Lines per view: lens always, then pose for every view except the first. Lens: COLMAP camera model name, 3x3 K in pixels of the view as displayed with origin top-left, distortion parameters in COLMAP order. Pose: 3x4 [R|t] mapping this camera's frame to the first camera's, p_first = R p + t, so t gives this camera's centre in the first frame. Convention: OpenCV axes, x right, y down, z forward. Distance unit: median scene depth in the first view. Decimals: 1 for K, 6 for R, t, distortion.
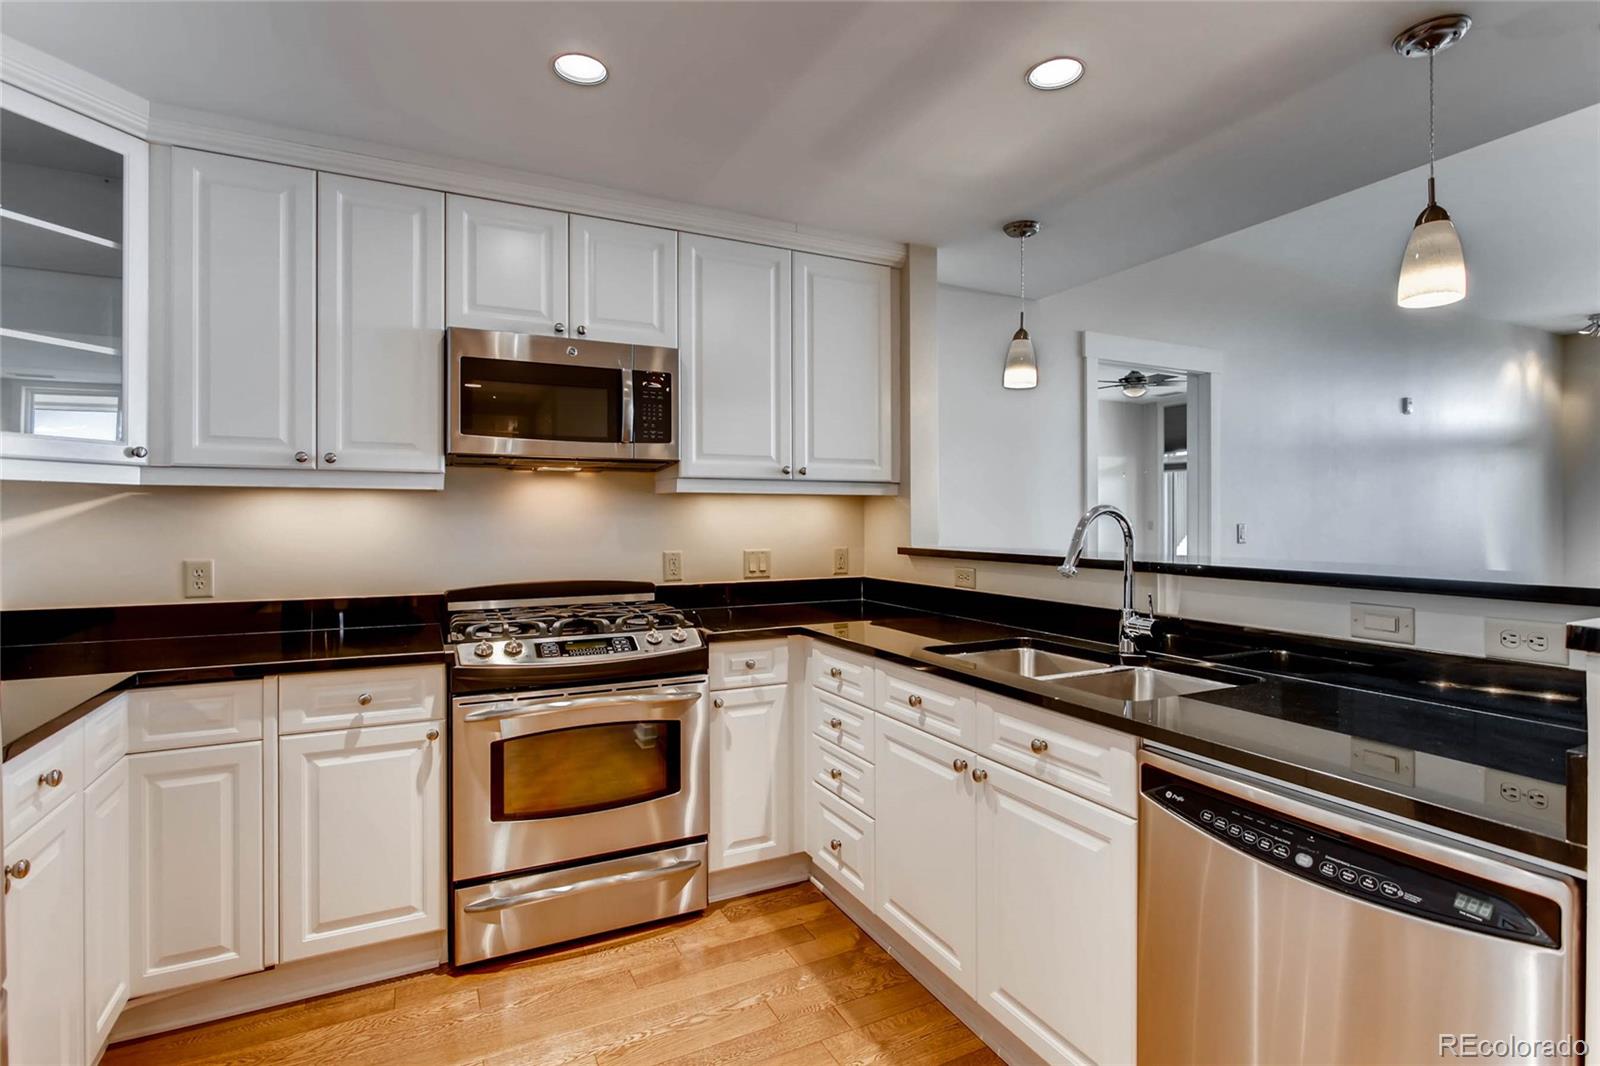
lens RADIAL K [[771.1, 0, 802.6], [0, 771.1, 519.5], [0, 0, 1]] dist [-0.012611, 0.007121]
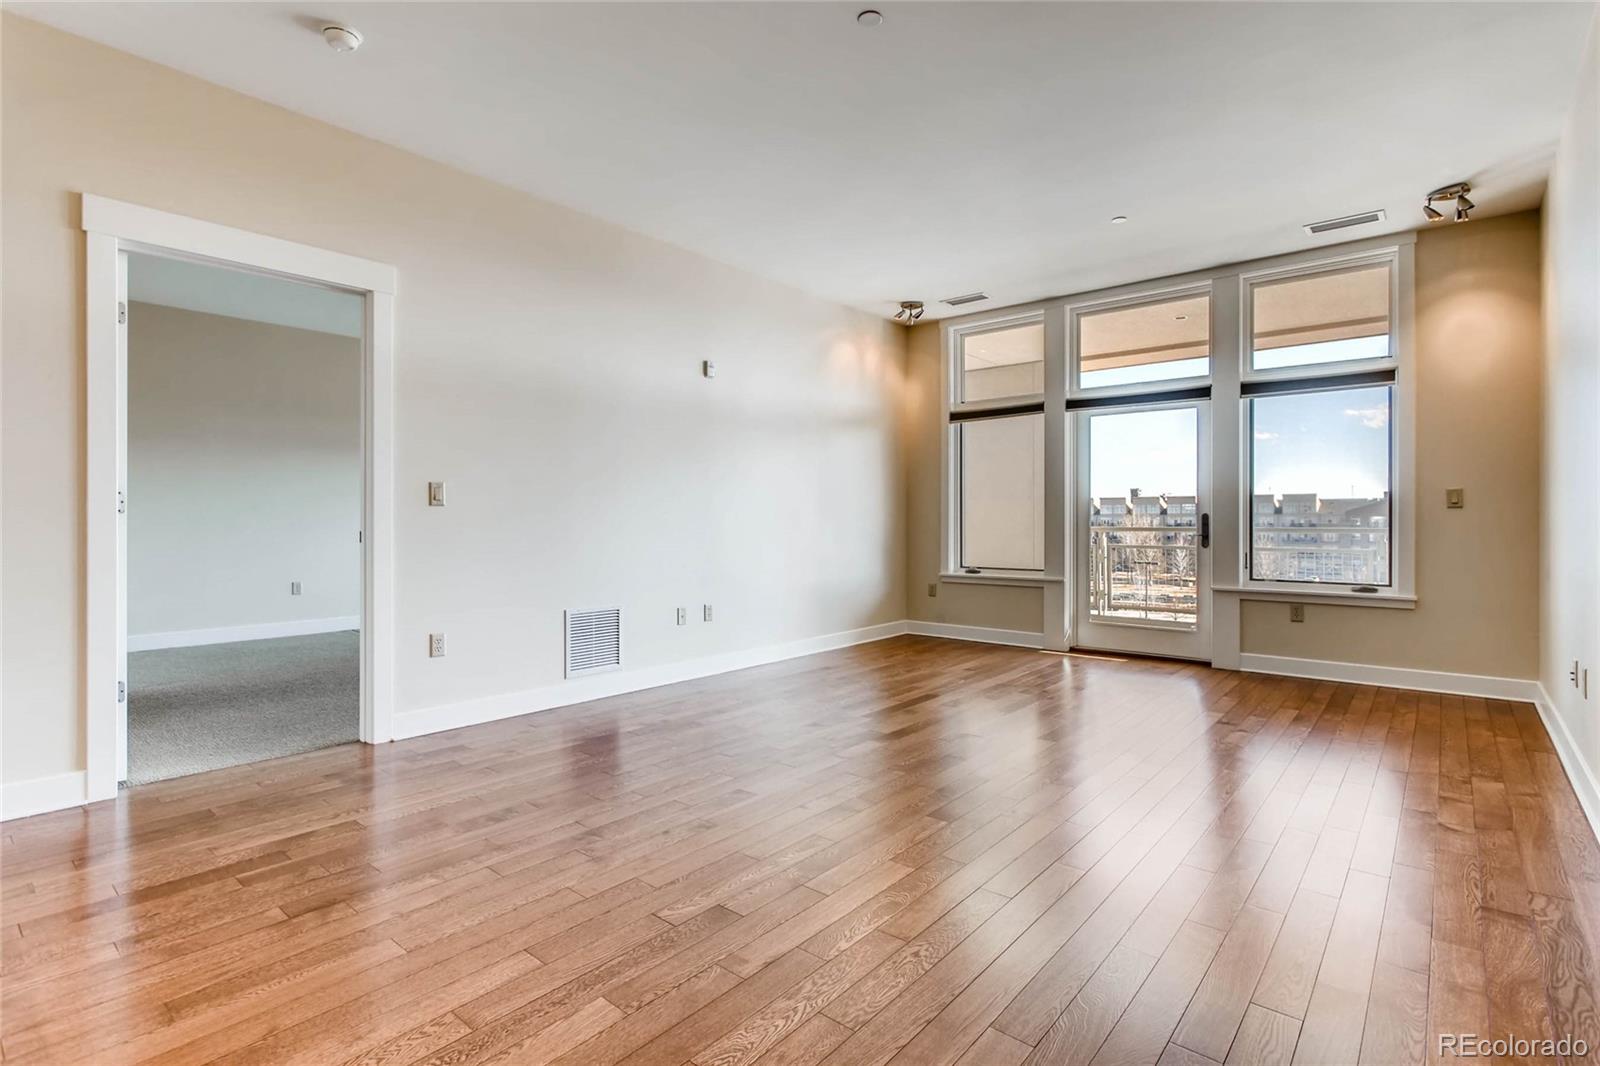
lens RADIAL K [[771.1, 0, 802.6], [0, 771.1, 519.5], [0, 0, 1]] dist [-0.012611, 0.007121]
pose [[0.918023, 0.001482, 0.396524, 1.349378], [-0.002079, 0.999997, 0.001076, 0.099646], [-0.396521, -0.001812, 0.918024, 0.193009]]
